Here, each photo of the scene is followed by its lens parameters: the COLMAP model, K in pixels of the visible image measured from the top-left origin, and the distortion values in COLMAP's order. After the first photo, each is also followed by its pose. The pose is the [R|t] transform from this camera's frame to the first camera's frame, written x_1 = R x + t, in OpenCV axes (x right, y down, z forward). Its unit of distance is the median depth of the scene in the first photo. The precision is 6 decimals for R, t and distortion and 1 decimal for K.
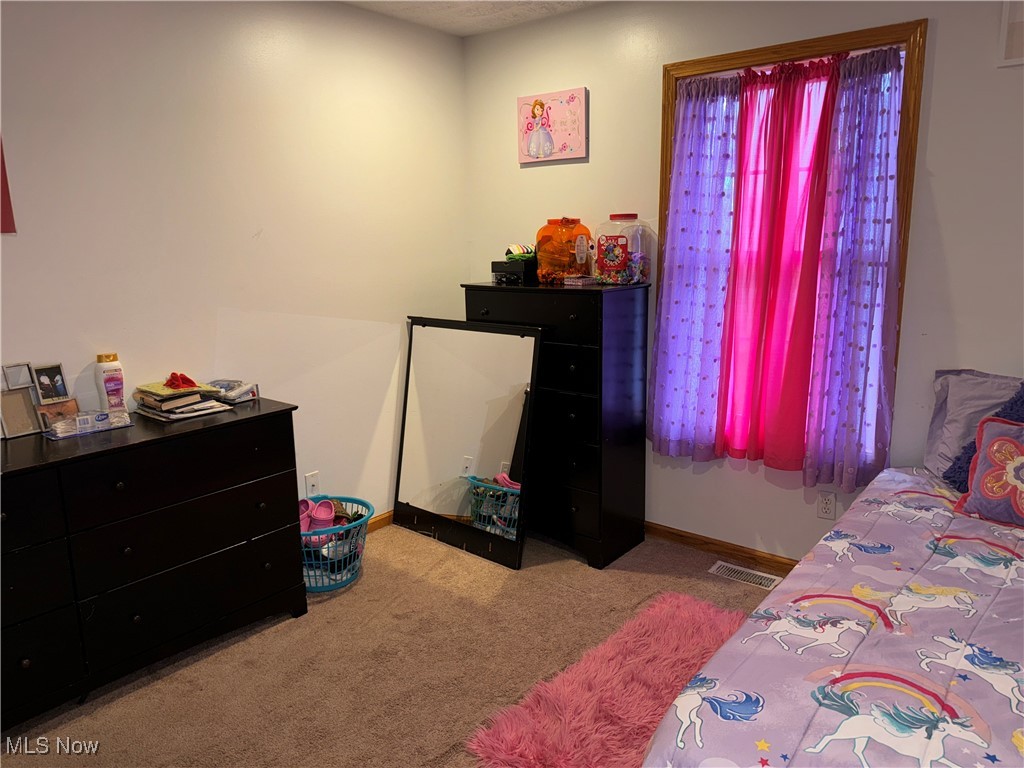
lens RADIAL K [[722.0, 0, 516.3], [0, 722.0, 387.7], [0, 0, 1]] dist [0.053466, -0.071230]
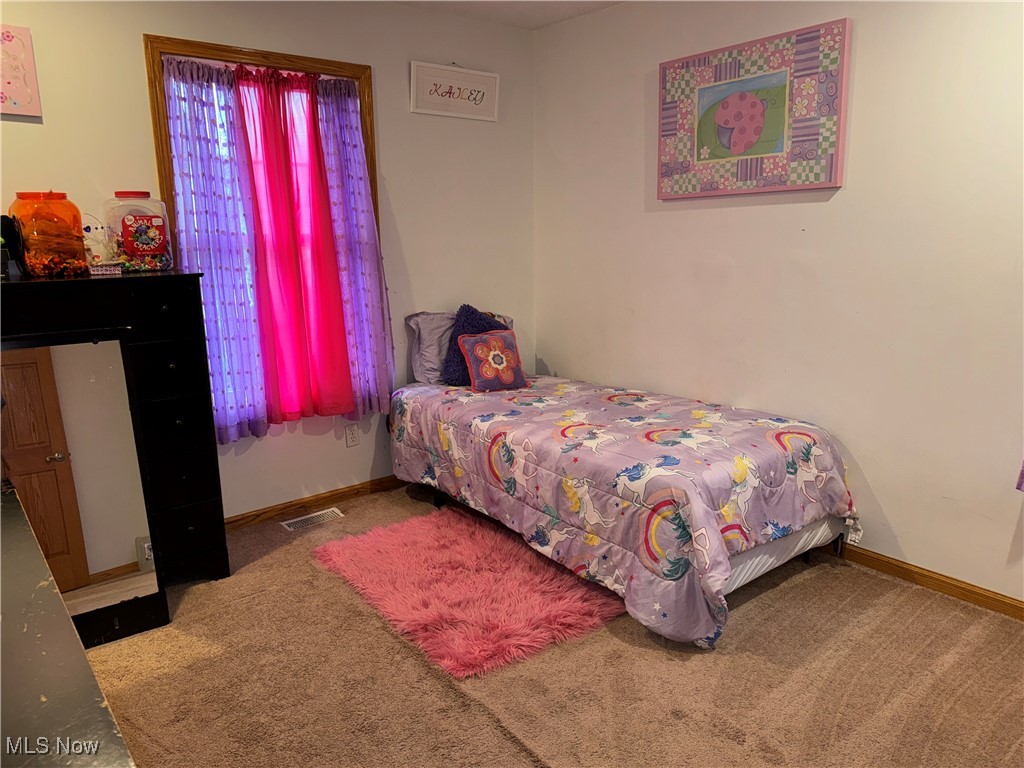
lens RADIAL K [[722.0, 0, 521.9], [0, 722.0, 389.0], [0, 0, 1]] dist [0.053466, -0.071230]
pose [[0.194297, -0.196520, 0.961056, -0.713899], [0.206801, 0.965914, 0.155704, -0.052345], [-0.958896, 0.168495, 0.228315, 0.419015]]
